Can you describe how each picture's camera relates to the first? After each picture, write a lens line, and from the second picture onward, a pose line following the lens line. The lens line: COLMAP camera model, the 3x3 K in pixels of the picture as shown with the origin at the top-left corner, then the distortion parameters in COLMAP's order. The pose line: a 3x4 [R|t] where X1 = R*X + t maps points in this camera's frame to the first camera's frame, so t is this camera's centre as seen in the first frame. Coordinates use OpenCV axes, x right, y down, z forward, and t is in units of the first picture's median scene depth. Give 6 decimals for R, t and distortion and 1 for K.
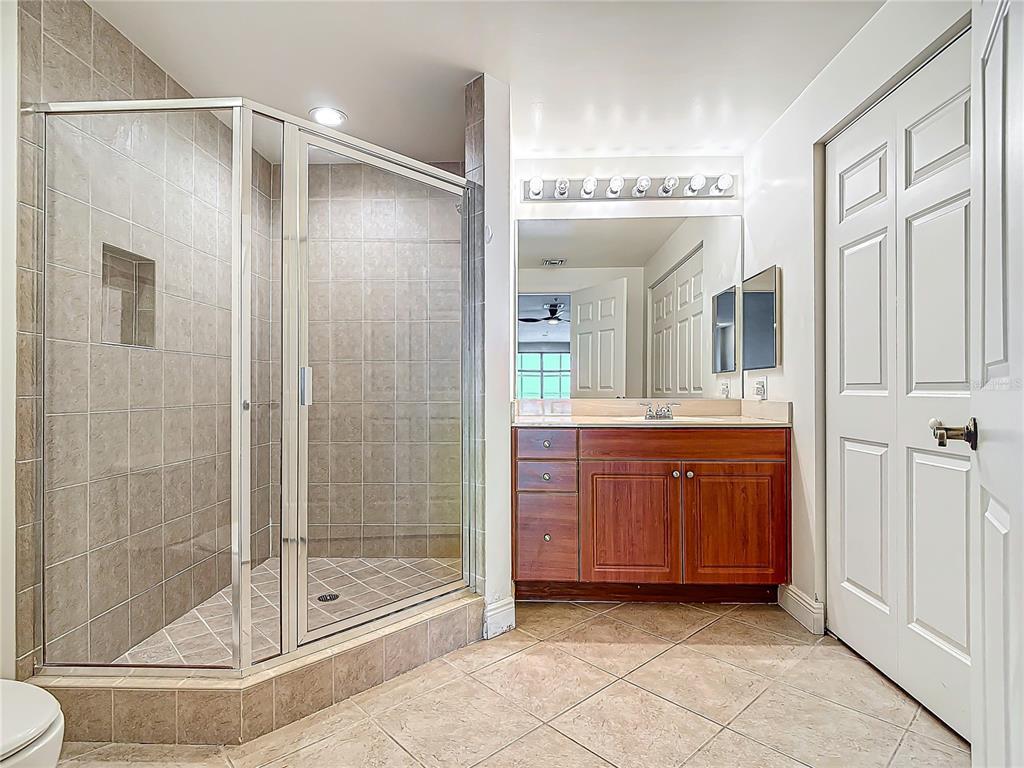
lens RADIAL K [[538.4, 0, 512.0], [0, 538.4, 384.0], [0, 0, 1]] dist [0.016690, -0.022129]
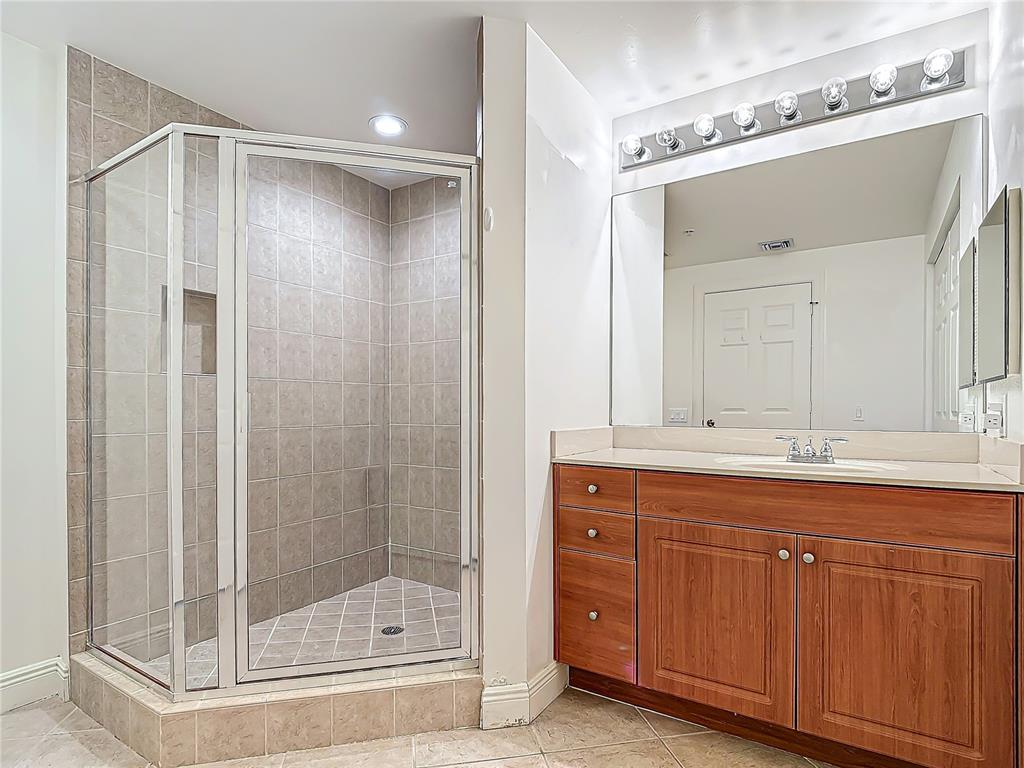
lens RADIAL K [[551.9, 0, 513.5], [0, 551.9, 408.5], [0, 0, 1]] dist [-0.015295, -0.001110]
pose [[0.853577, 0.003762, -0.520953, 0.370358], [0.003152, 0.999918, 0.012384, -0.009754], [0.520957, -0.012213, 0.853496, 0.301446]]
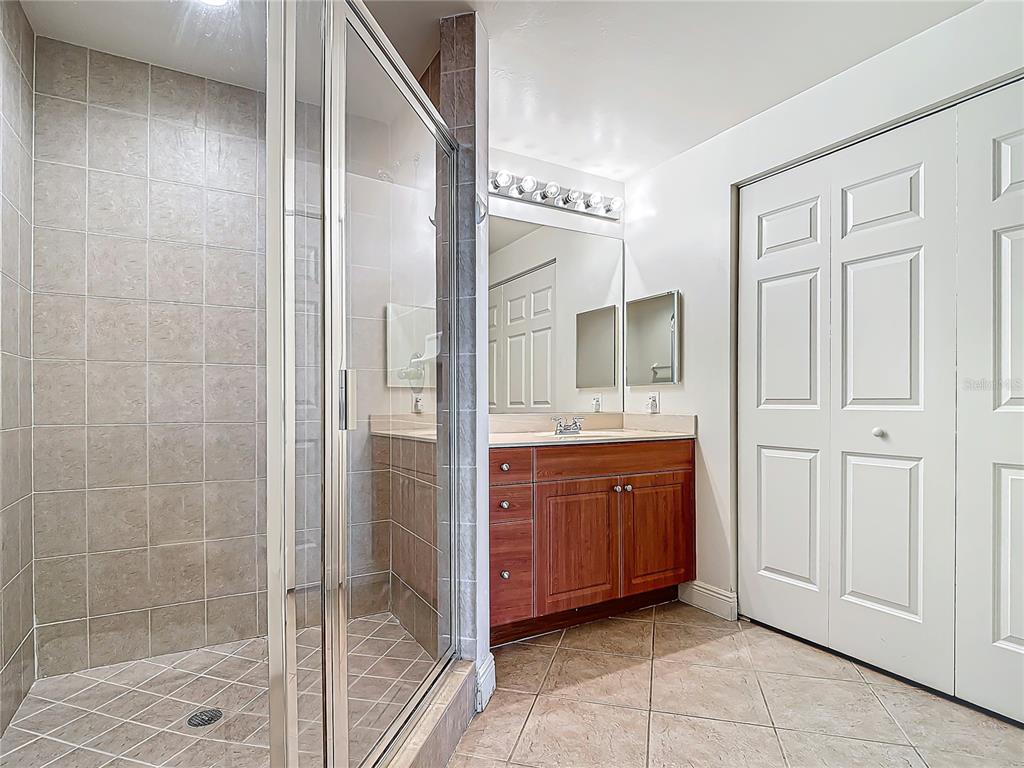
lens RADIAL K [[546.7, 0, 510.9], [0, 546.7, 399.7], [0, 0, 1]] dist [0.001825, -0.001761]
pose [[0.851448, 0.003052, 0.524430, -0.395679], [-0.005768, 0.999977, 0.003545, -0.000054], [-0.524407, -0.006043, 0.851446, 0.247963]]
